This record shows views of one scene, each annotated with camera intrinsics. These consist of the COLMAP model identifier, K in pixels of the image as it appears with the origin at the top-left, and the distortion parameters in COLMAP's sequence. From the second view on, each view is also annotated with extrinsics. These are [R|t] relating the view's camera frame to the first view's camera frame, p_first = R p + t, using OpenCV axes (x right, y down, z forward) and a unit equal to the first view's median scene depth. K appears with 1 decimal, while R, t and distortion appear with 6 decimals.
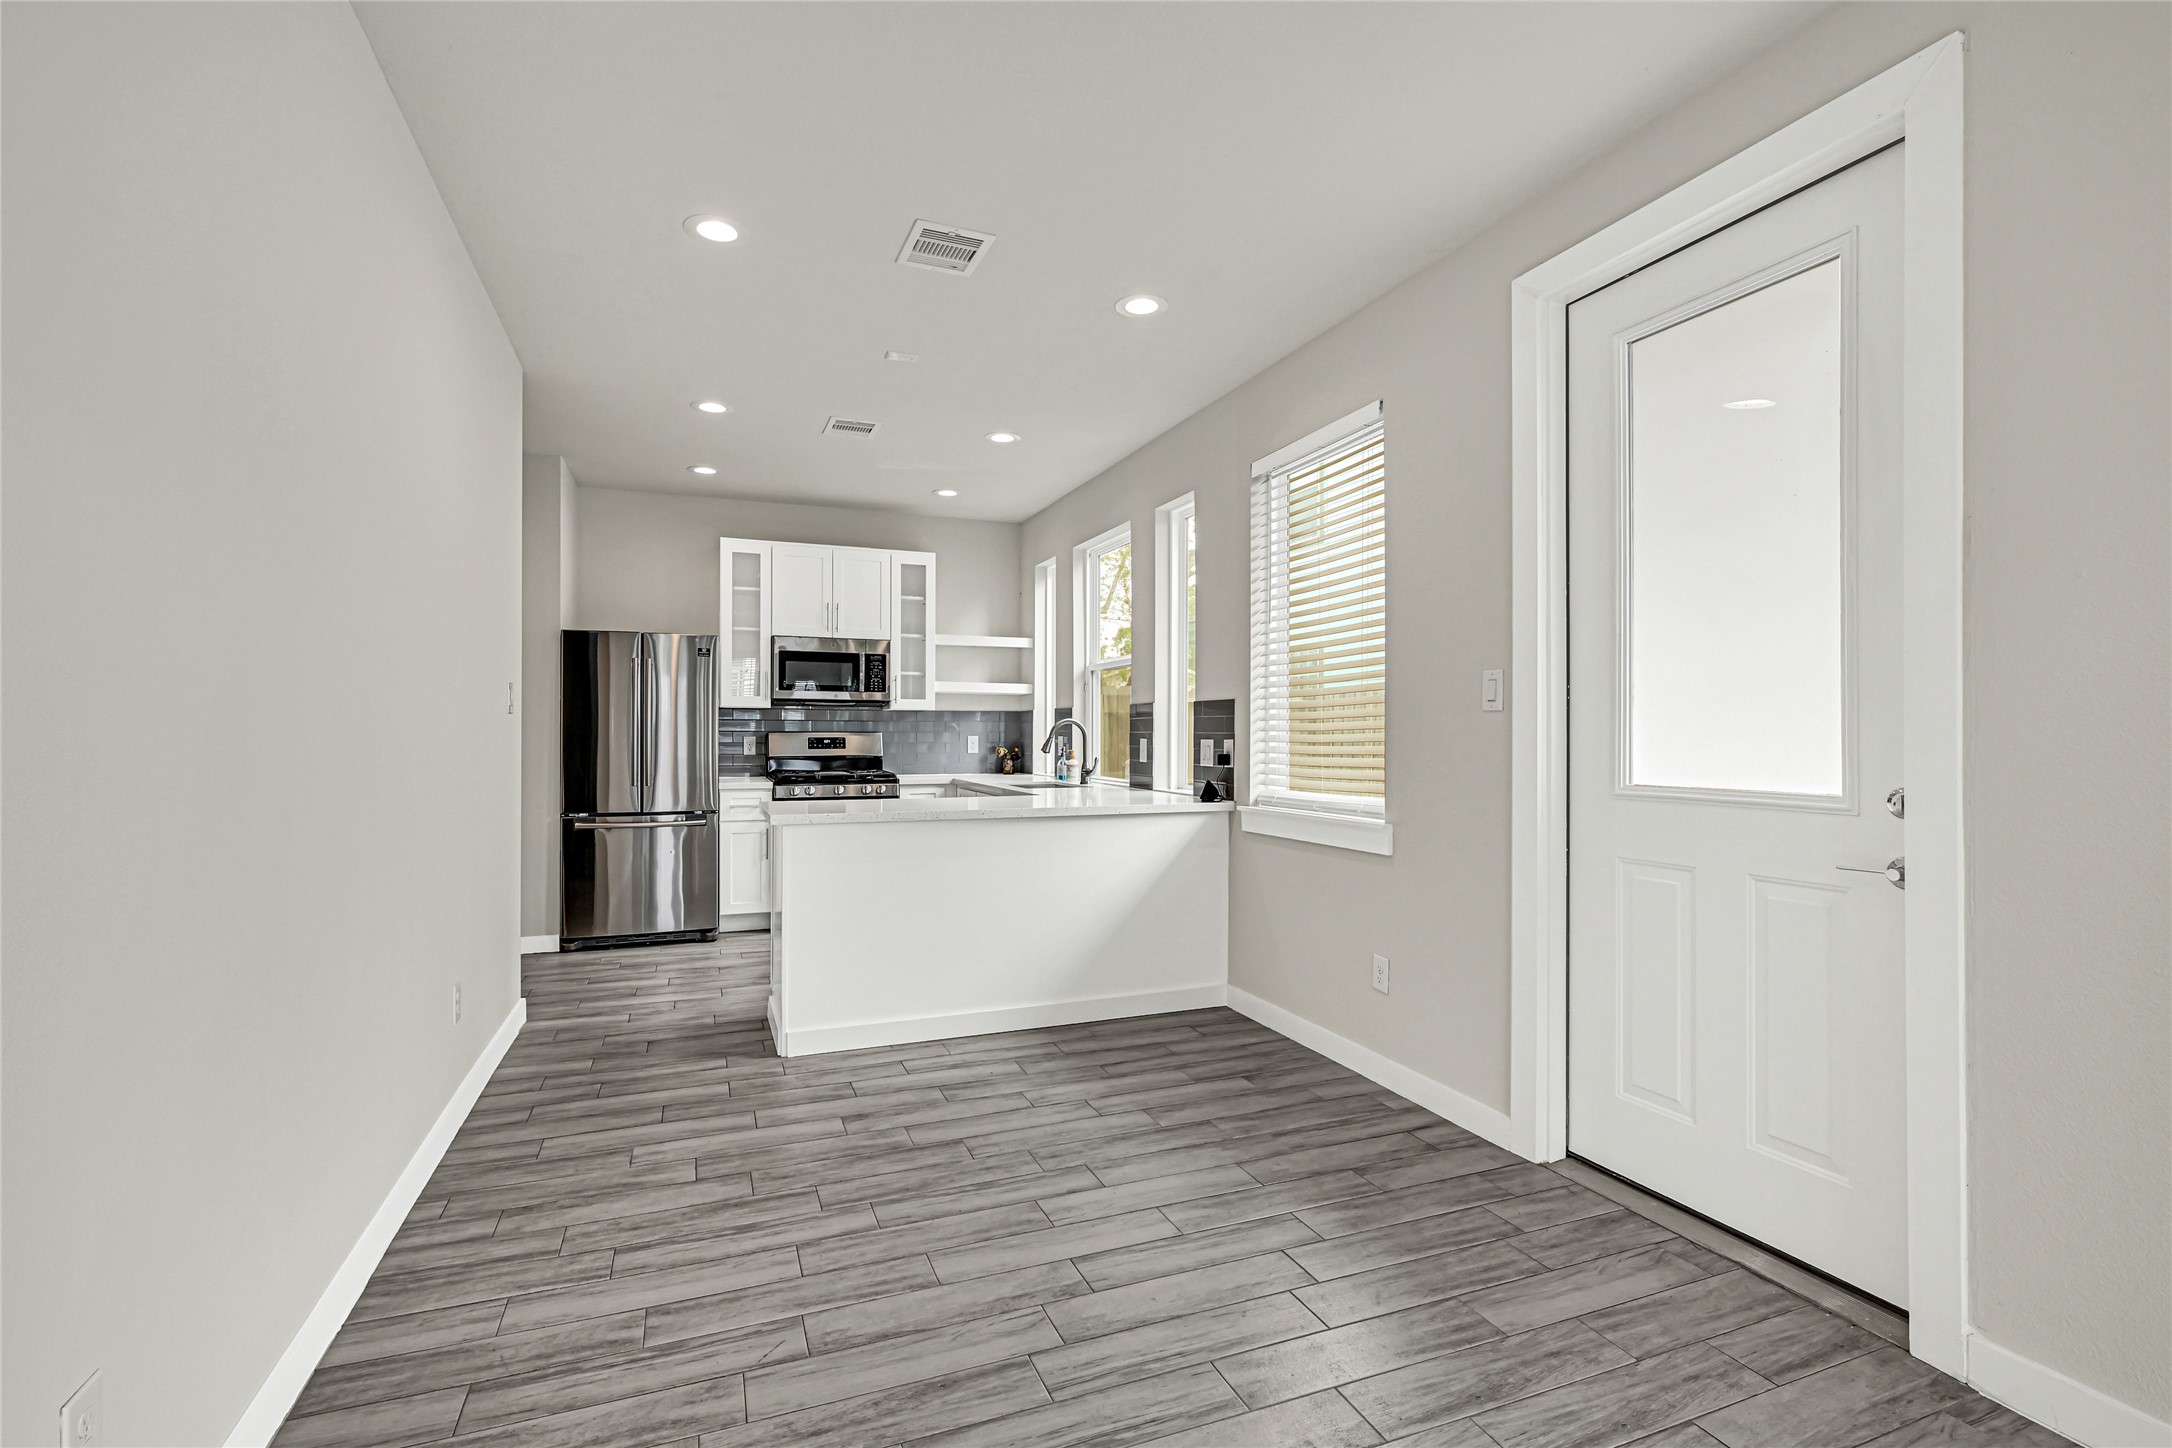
lens RADIAL K [[977.6, 0, 1085.7], [0, 977.6, 736.4], [0, 0, 1]] dist [0.004905, -0.000835]
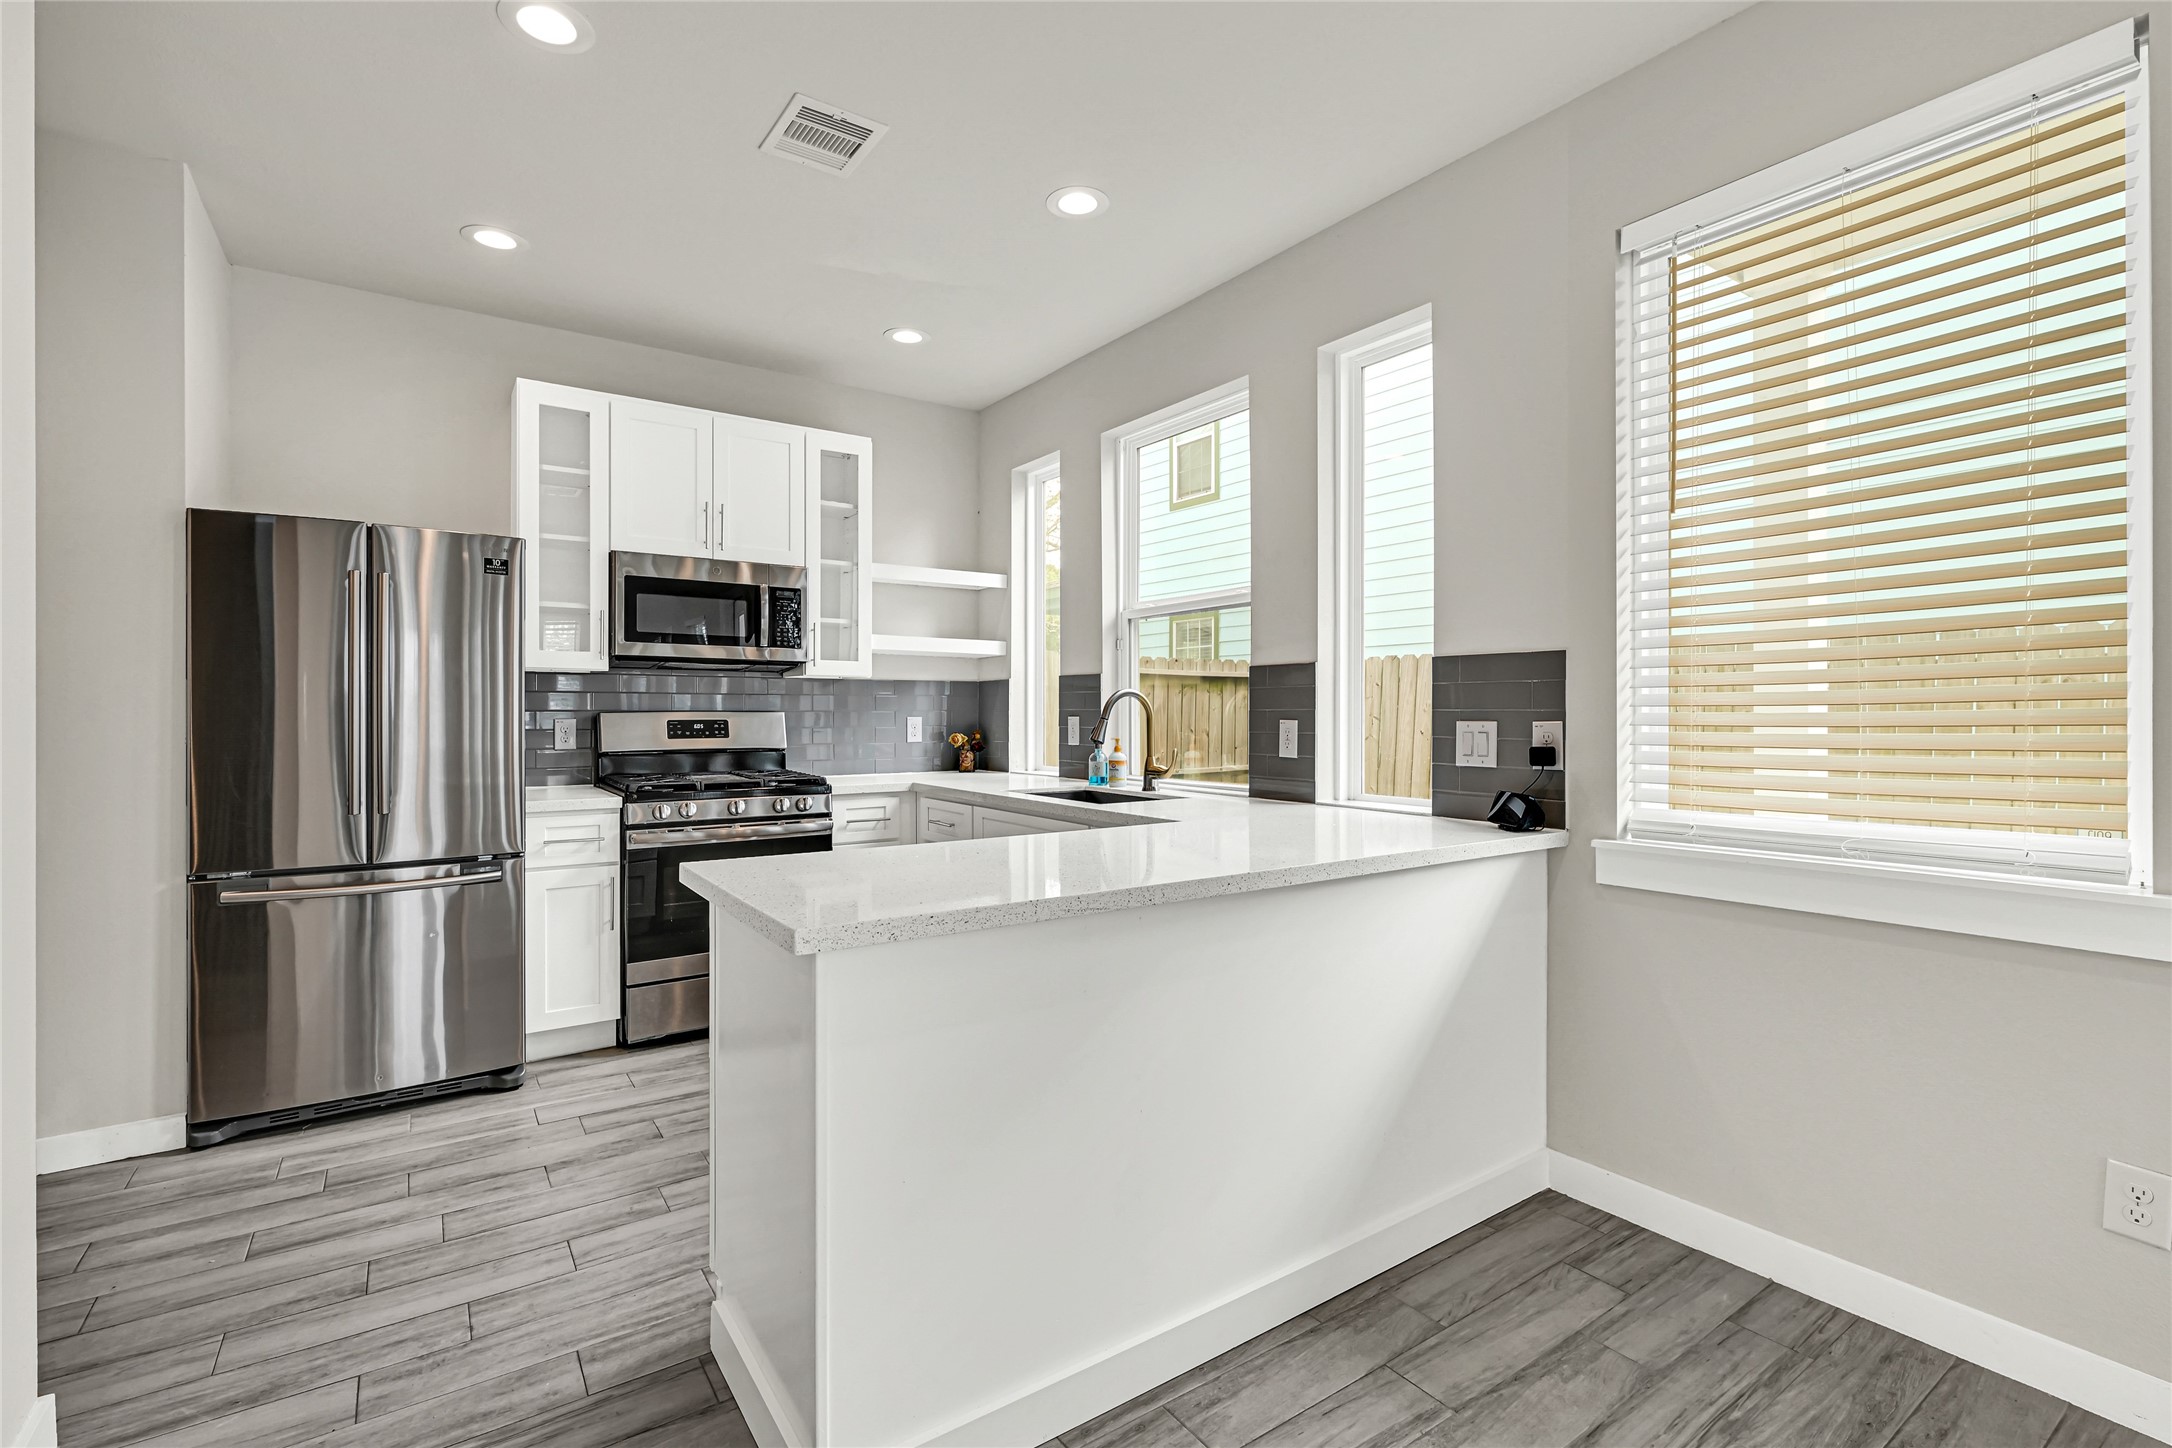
lens RADIAL K [[977.6, 0, 1086.2], [0, 977.6, 713.1], [0, 0, 1]] dist [0.004905, -0.000835]
pose [[0.974491, -0.004771, 0.224378, -0.180725], [0.005102, 0.999987, -0.000897, -0.001766], [-0.224370, 0.002019, 0.974502, 0.368288]]
